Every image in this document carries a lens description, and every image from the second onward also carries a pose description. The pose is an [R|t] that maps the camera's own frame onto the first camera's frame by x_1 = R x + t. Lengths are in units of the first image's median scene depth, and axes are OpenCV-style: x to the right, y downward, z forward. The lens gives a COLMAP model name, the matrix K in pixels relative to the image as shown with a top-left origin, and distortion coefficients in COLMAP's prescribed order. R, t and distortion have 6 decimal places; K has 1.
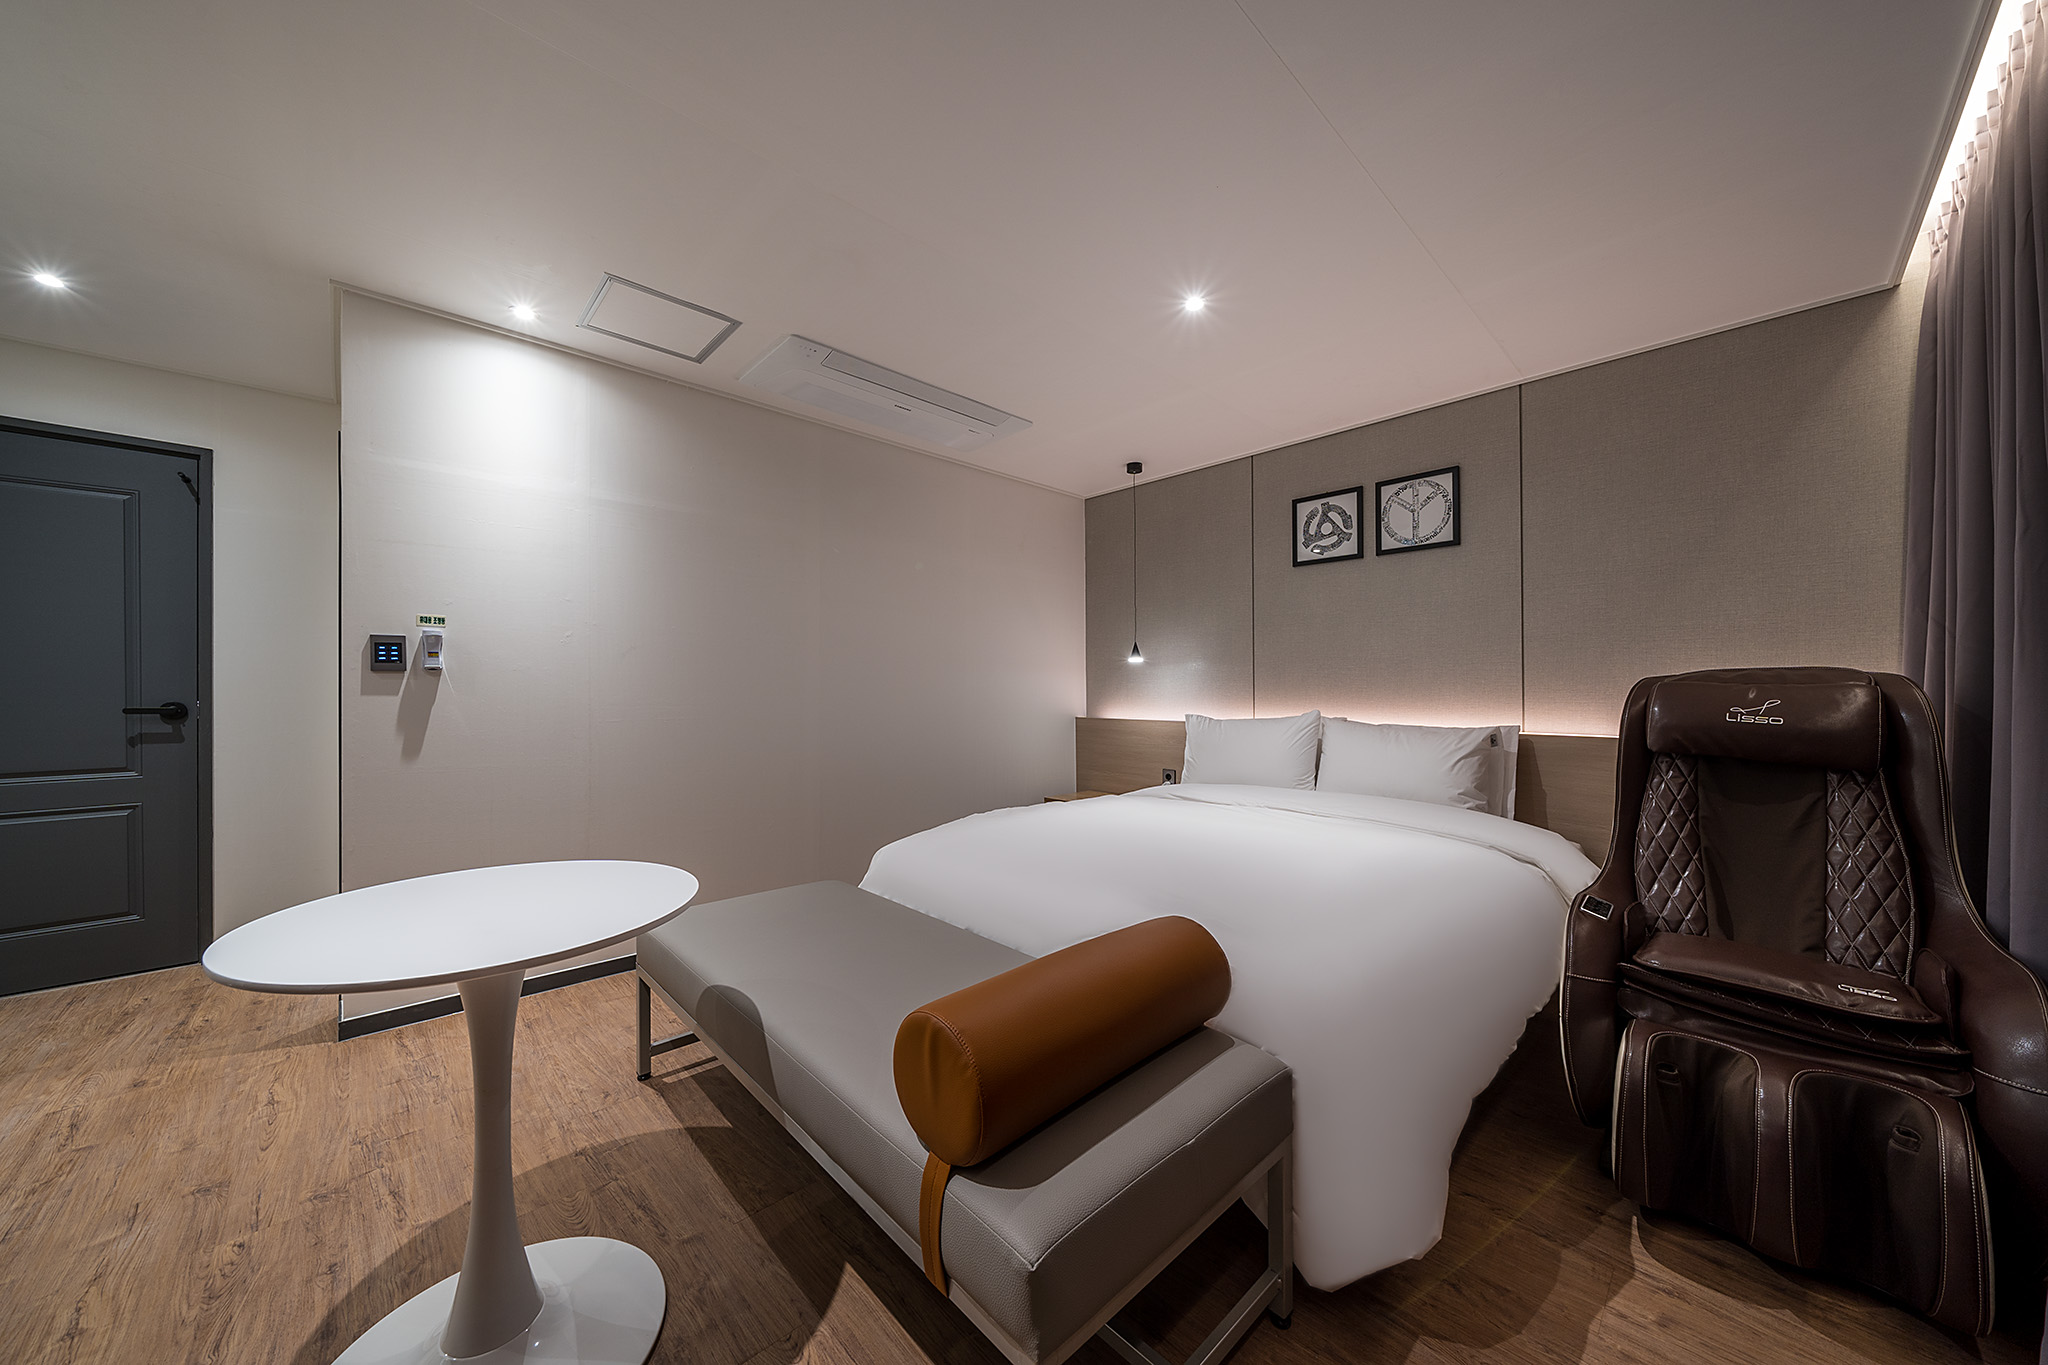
lens RADIAL K [[705.2, 0, 1024.0], [0, 705.2, 682.5], [0, 0, 1]] dist [-0.000984, -0.000063]
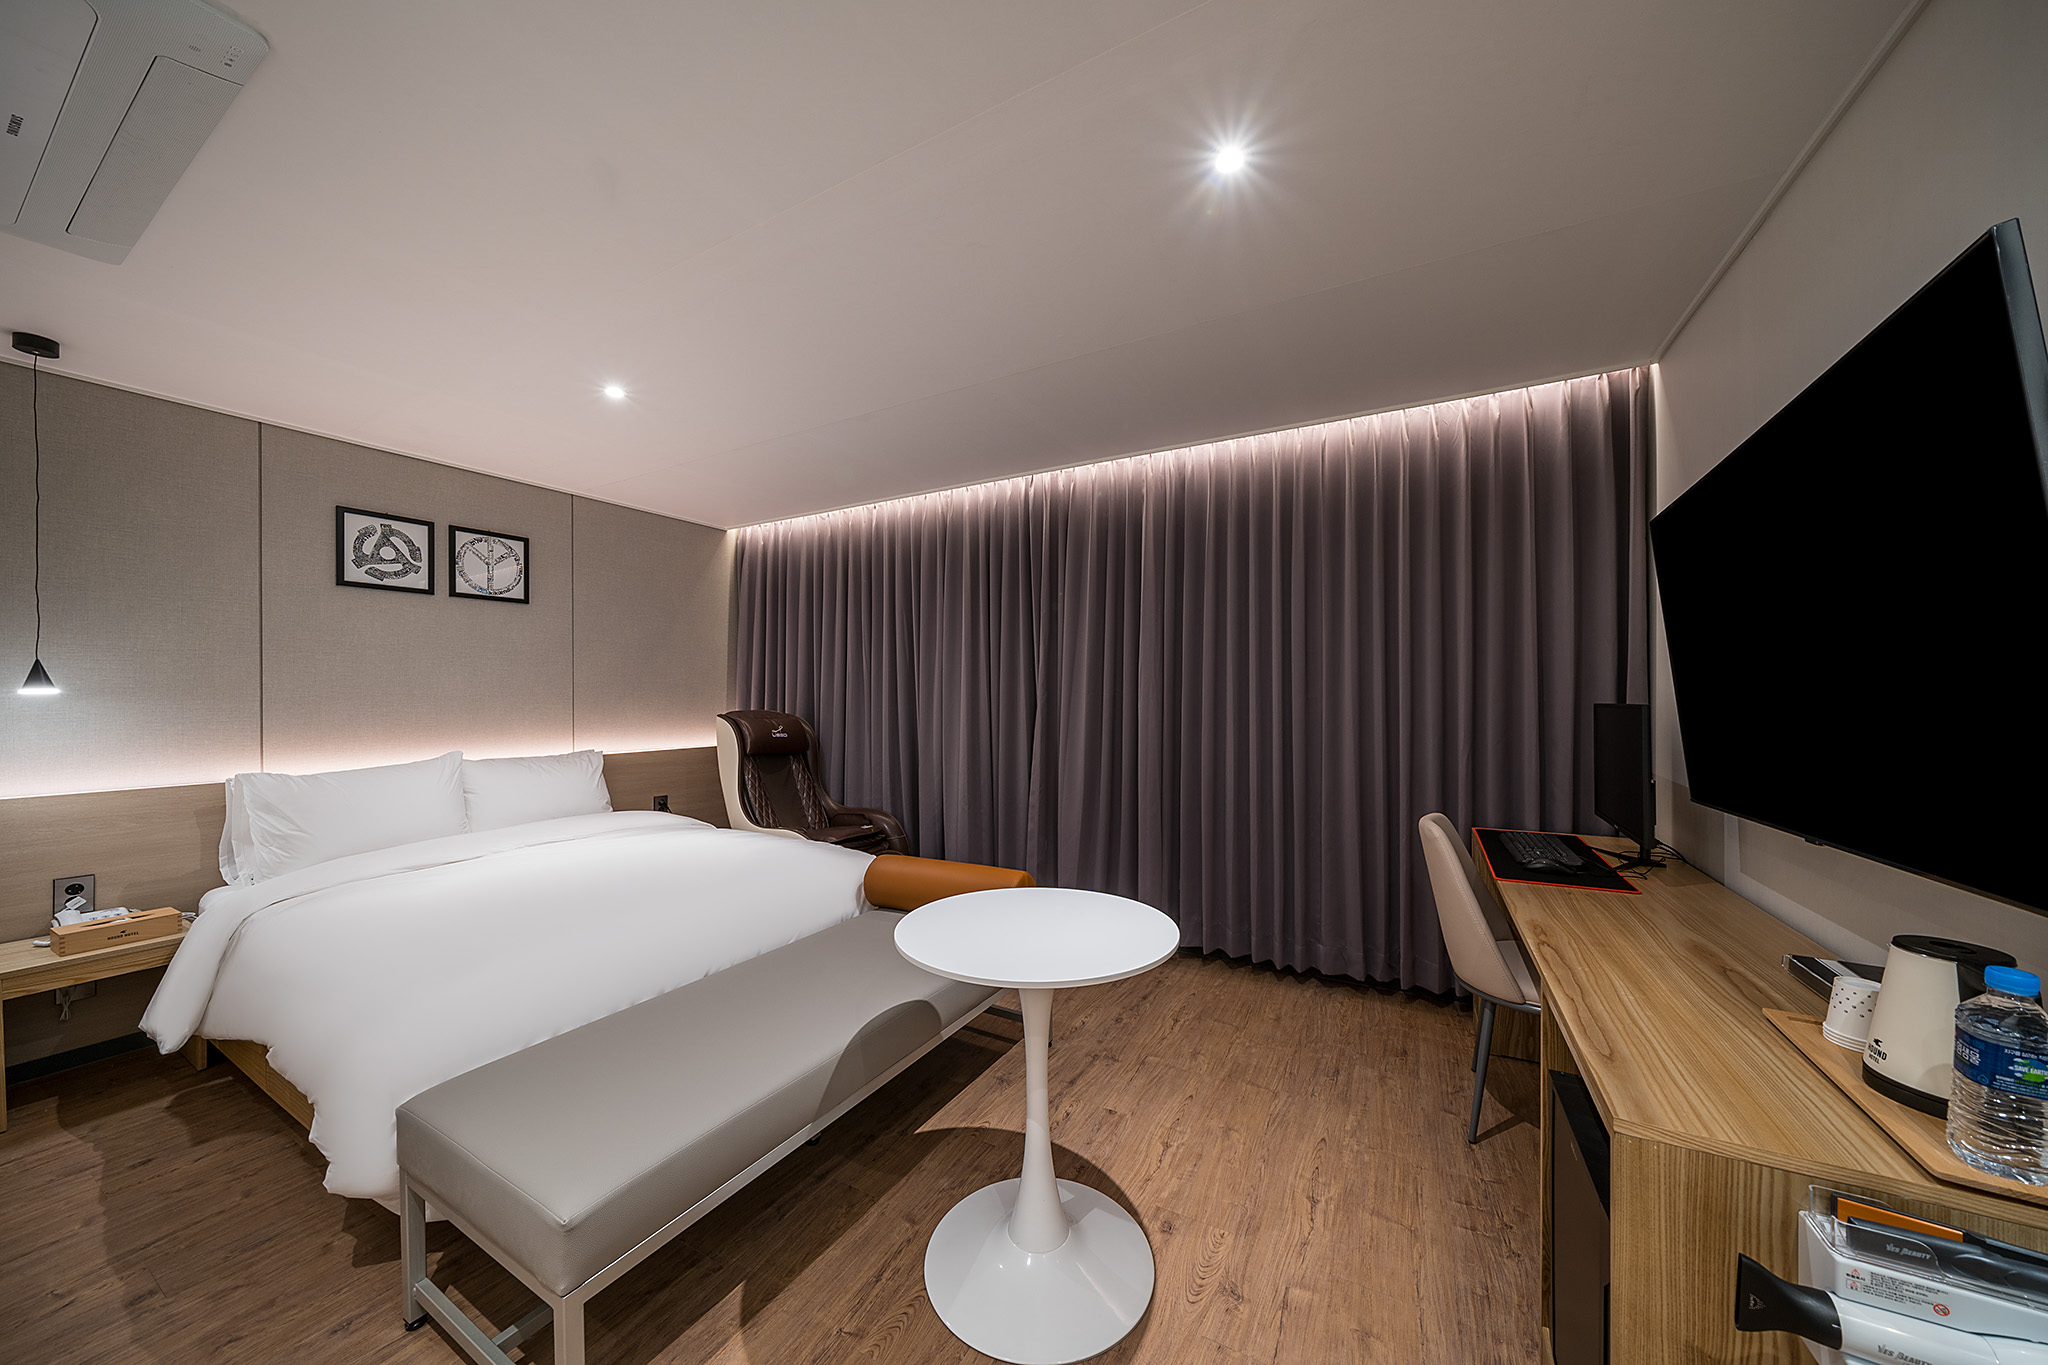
lens RADIAL K [[670.7, 0, 1037.6], [0, 670.7, 668.6], [0, 0, 1]] dist [0.000263, 0.000012]
pose [[-0.302516, 0.039649, 0.952319, -0.684427], [-0.005302, 0.999049, -0.043278, -0.036844], [-0.953130, -0.018142, -0.302018, 0.478404]]
